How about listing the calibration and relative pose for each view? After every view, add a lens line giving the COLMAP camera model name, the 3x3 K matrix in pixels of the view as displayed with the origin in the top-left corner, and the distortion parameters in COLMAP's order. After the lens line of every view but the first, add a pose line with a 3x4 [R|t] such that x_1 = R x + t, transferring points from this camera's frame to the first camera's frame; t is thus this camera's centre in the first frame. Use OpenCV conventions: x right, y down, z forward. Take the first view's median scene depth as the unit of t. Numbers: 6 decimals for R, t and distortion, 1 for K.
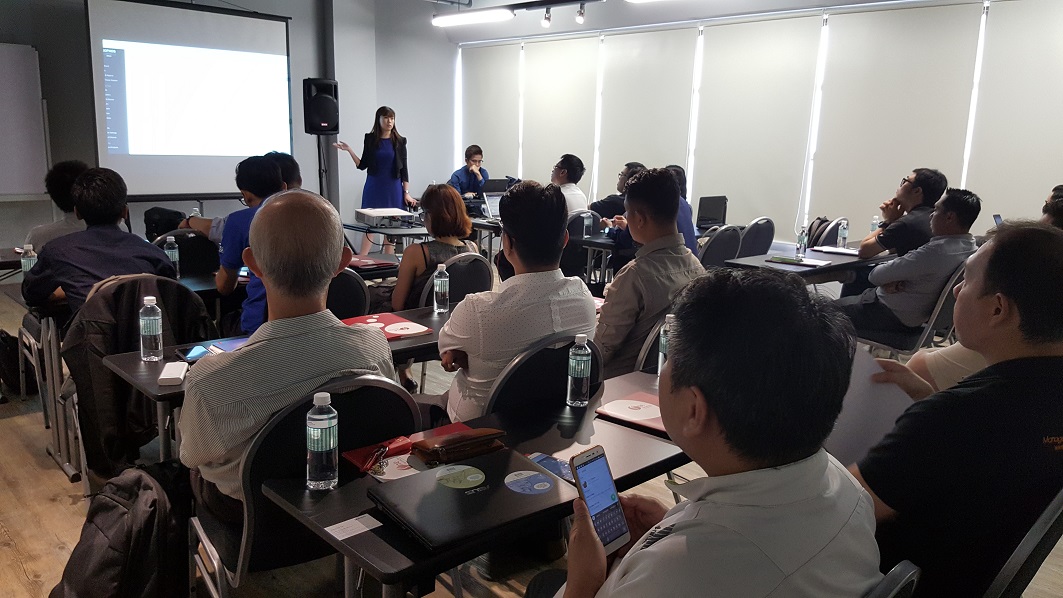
lens RADIAL K [[792.3, 0, 531.5], [0, 792.3, 299.0], [0, 0, 1]] dist [0.108865, -0.193886]
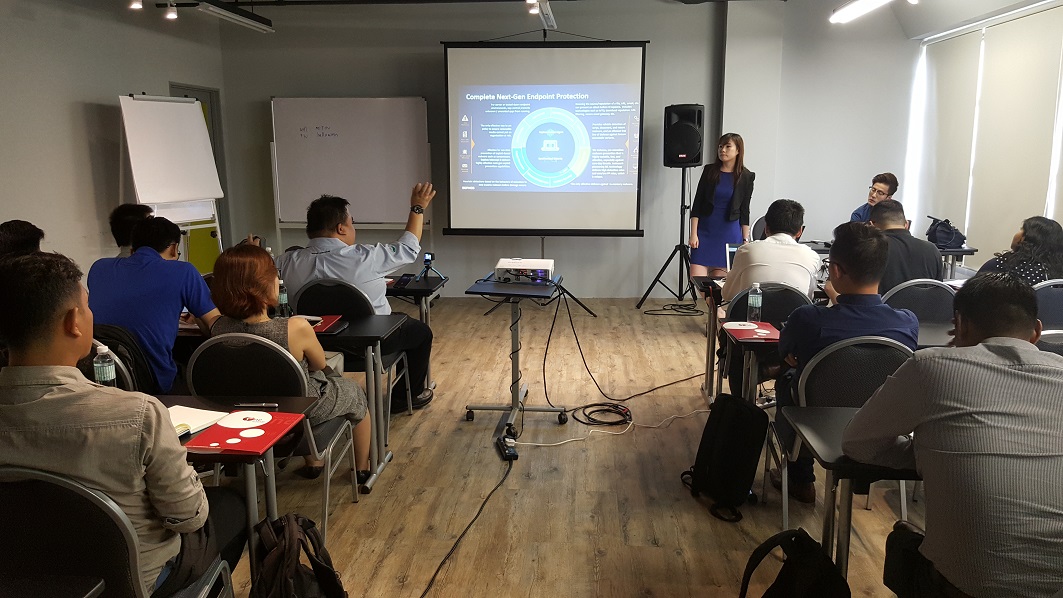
lens RADIAL K [[792.3, 0, 531.5], [0, 792.3, 299.0], [0, 0, 1]] dist [0.108865, -0.193886]
pose [[0.663984, 0.108591, -0.739819, 0.632844], [-0.128368, 0.991264, 0.030288, -0.140653], [0.736645, 0.074858, 0.672123, 0.625613]]
